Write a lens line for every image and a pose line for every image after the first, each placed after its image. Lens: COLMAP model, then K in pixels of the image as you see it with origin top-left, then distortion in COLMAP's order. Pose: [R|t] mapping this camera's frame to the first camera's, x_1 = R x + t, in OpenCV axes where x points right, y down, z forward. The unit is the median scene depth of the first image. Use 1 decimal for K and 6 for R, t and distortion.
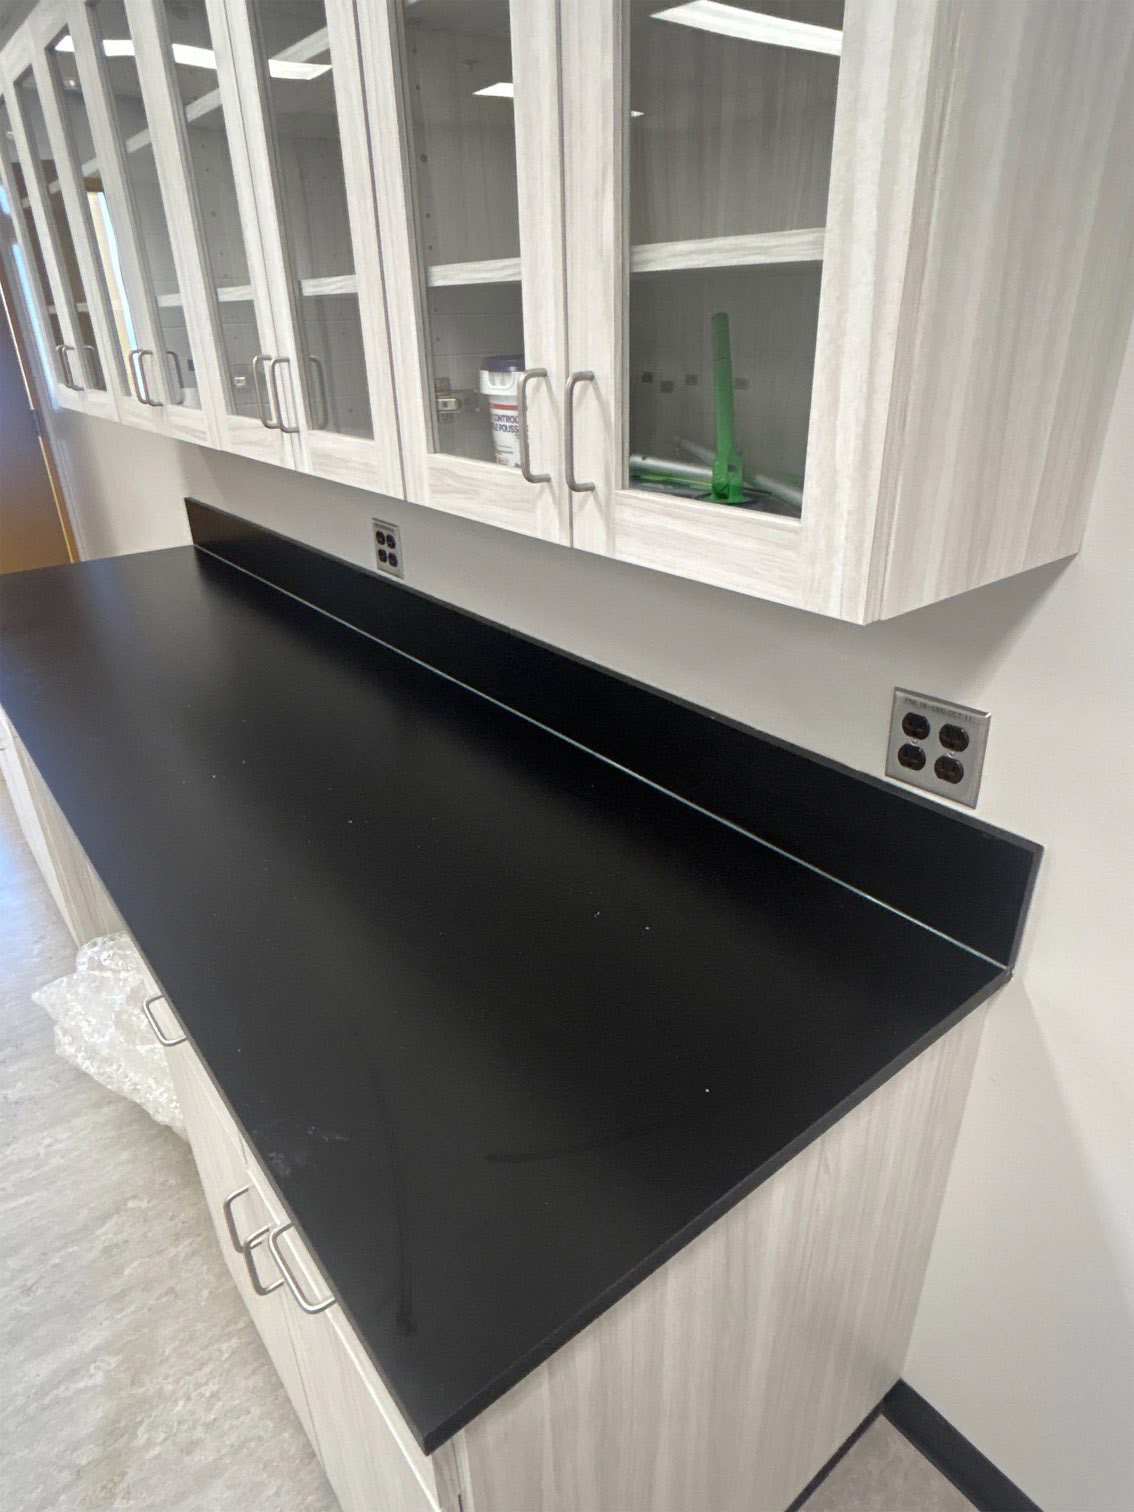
lens RADIAL K [[900.9, 0, 567.0], [0, 900.9, 756.0], [0, 0, 1]] dist [-0.003183, -0.001462]
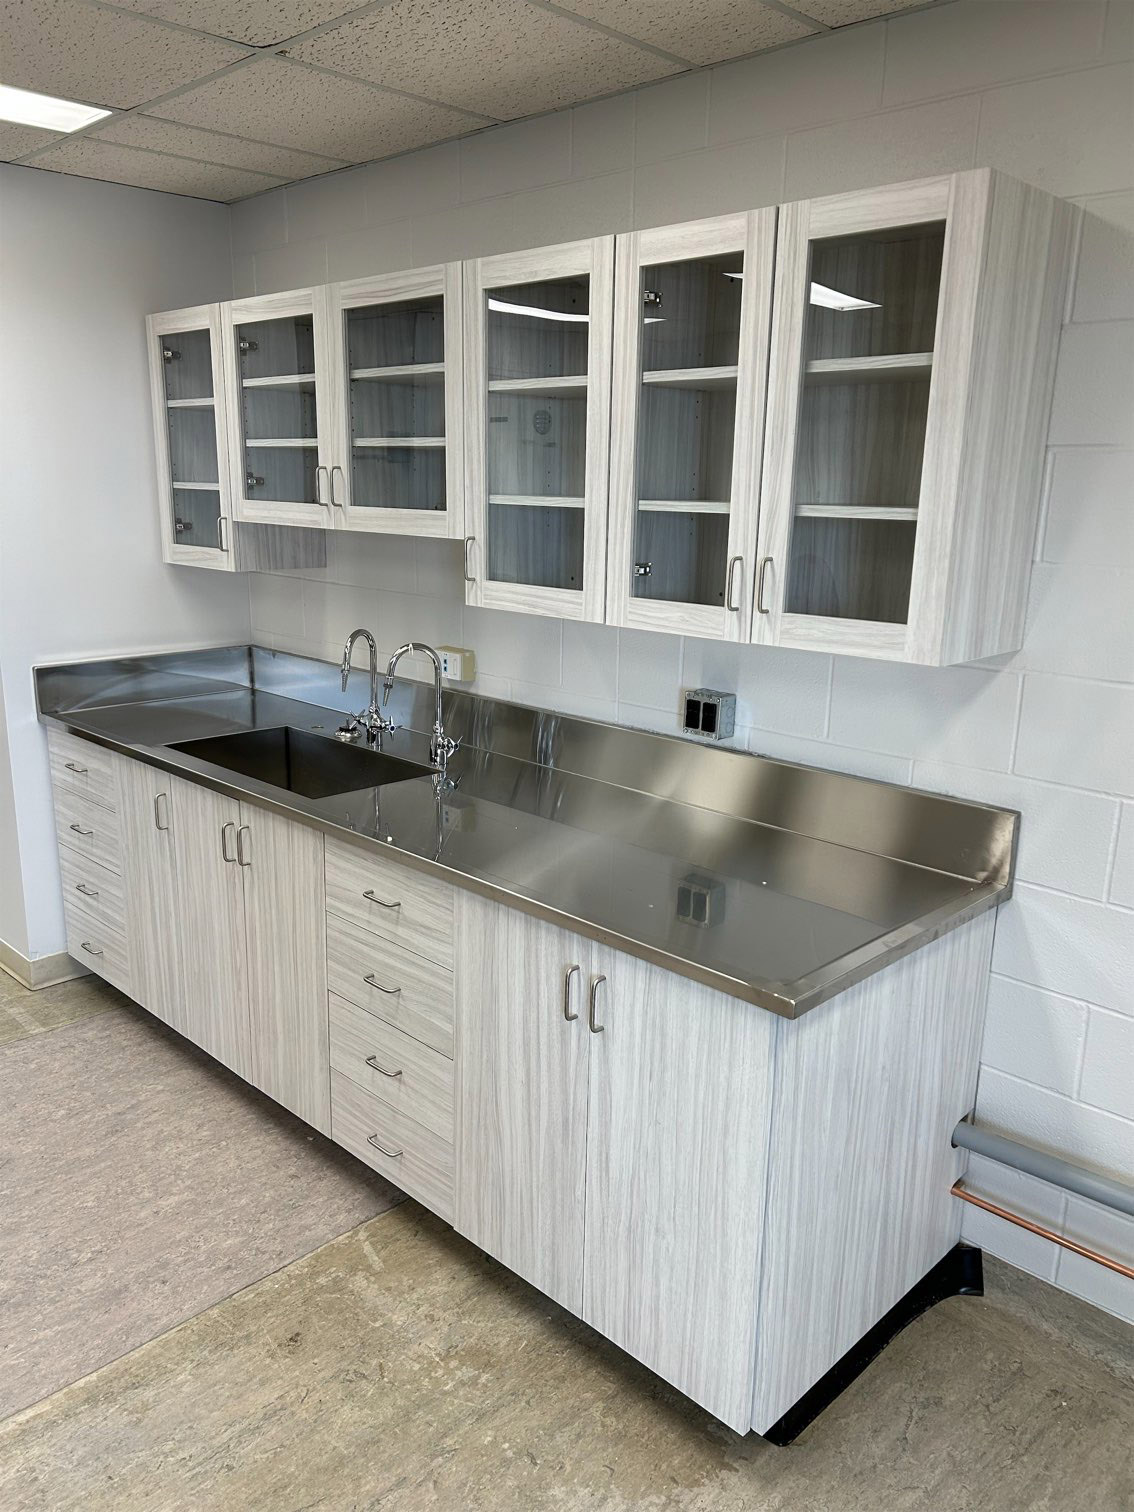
lens RADIAL K [[1146.8, 0, 567.0], [0, 1146.8, 756.0], [0, 0, 1]] dist [0.002283, 0.000816]
pose [[0.990816, 0.010563, 0.134801, -0.915630], [0.018773, 0.976542, -0.214505, 0.628783], [-0.133905, 0.215066, 0.967376, -1.516842]]
